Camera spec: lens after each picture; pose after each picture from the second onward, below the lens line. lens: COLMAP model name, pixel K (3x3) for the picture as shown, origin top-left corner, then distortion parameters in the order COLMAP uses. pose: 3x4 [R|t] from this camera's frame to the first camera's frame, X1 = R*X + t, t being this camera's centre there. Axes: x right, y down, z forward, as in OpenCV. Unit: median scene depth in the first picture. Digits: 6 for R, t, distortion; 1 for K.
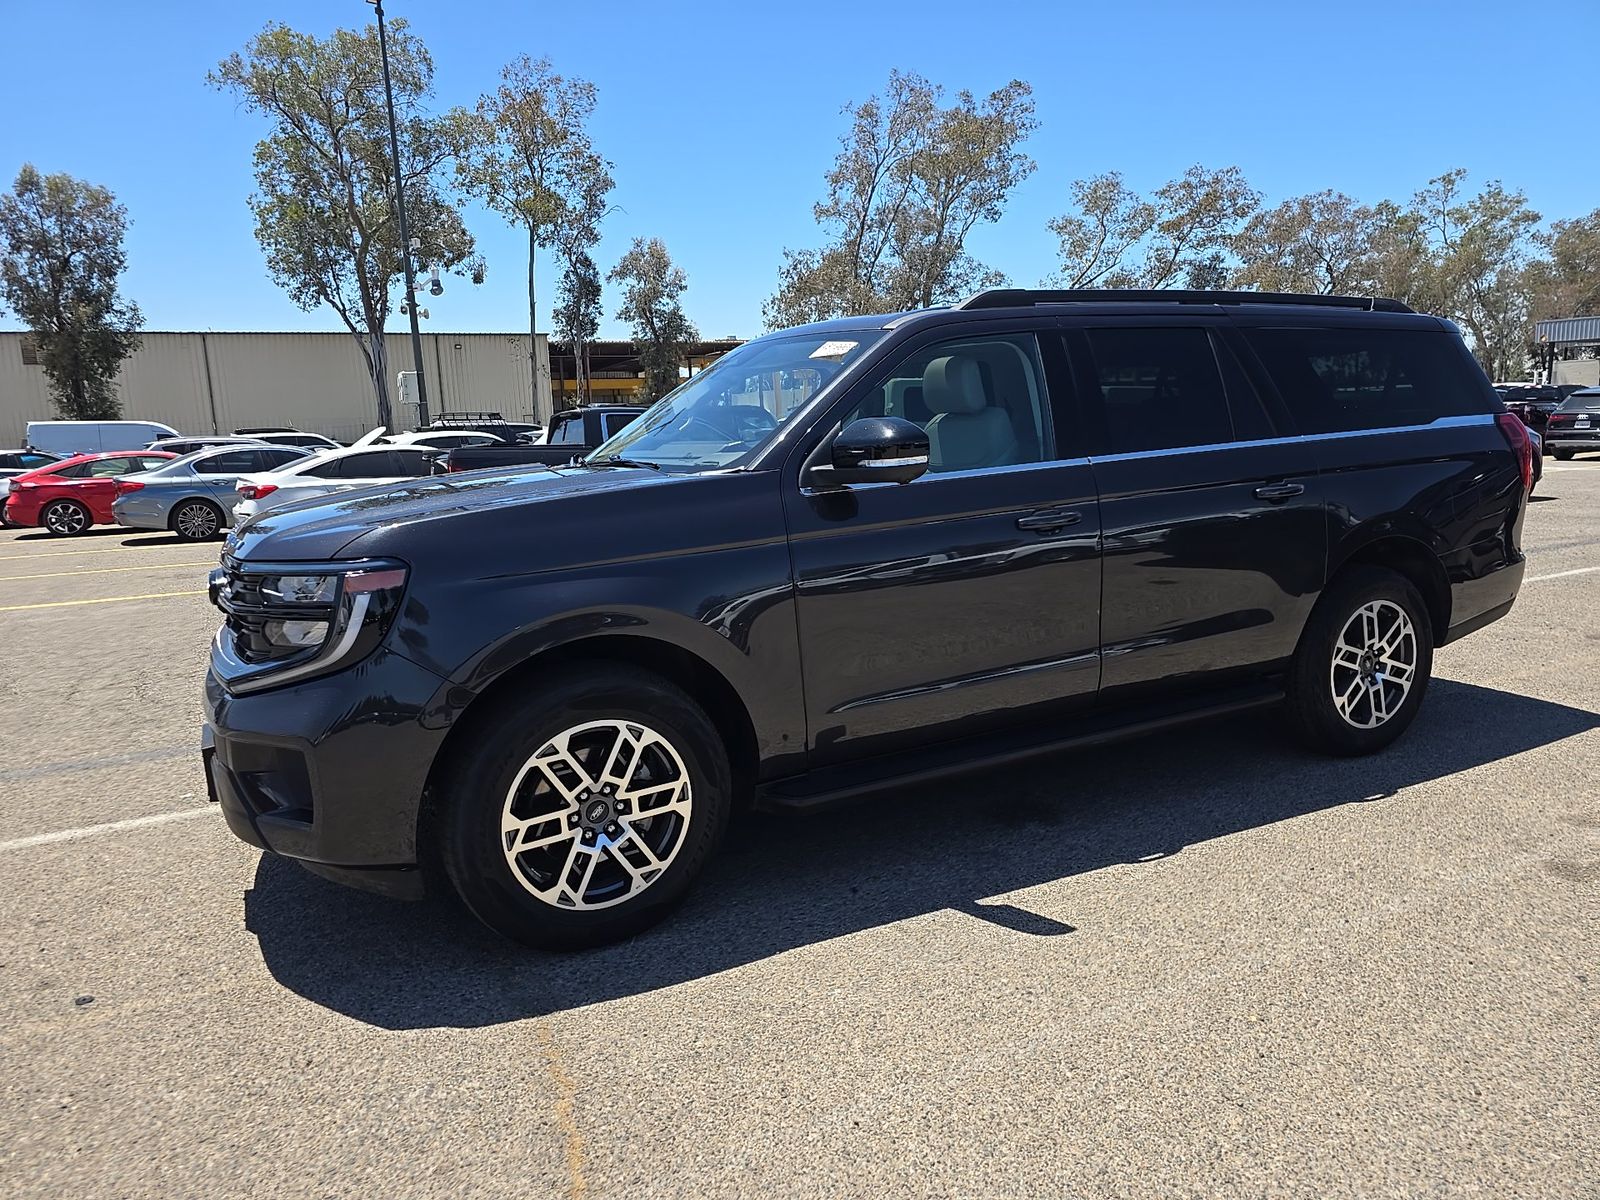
lens RADIAL K [[1073.1, 0, 799.0], [0, 1073.1, 595.9], [0, 0, 1]] dist [0.018297, -0.010503]
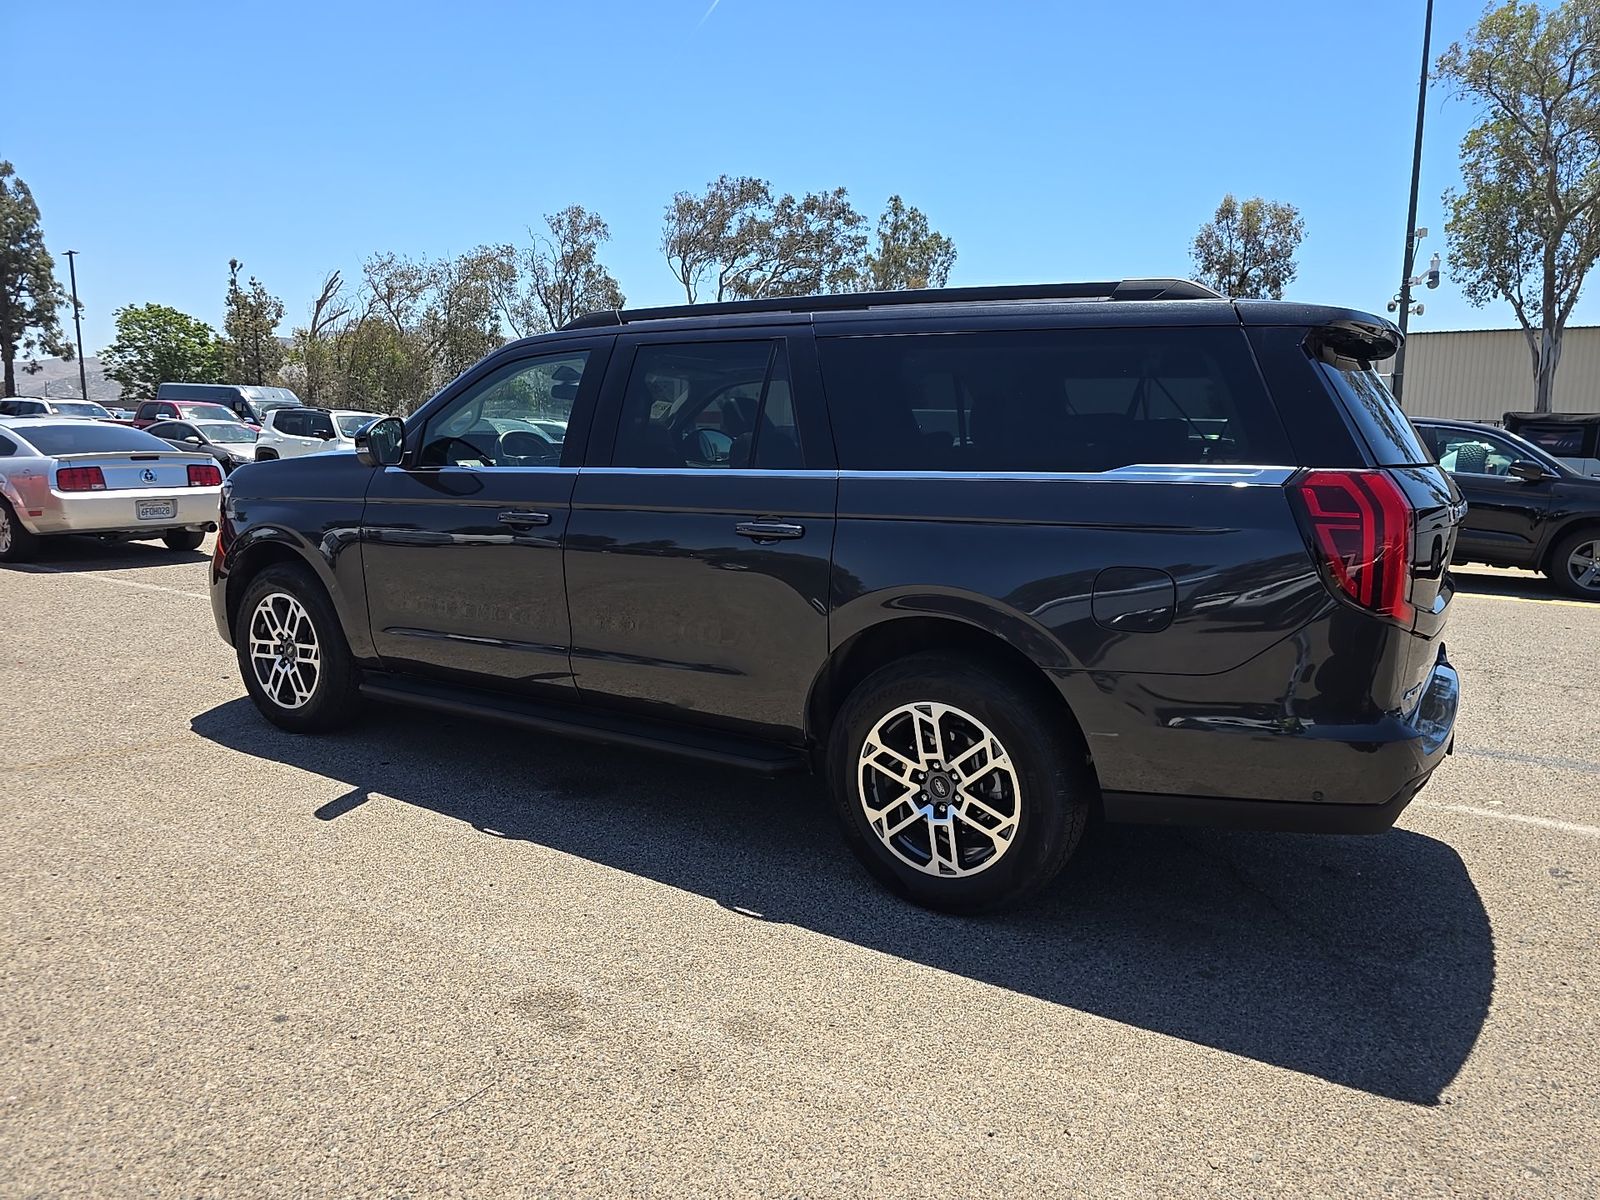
lens RADIAL K [[1073.1, 0, 805.0], [0, 1073.1, 602.6], [0, 0, 1]] dist [0.018297, -0.010503]
pose [[0.506301, 0.176862, -0.844026, 1.072119], [-0.172106, 0.979776, 0.102067, -0.118592], [0.845008, 0.093585, 0.526501, 0.525035]]
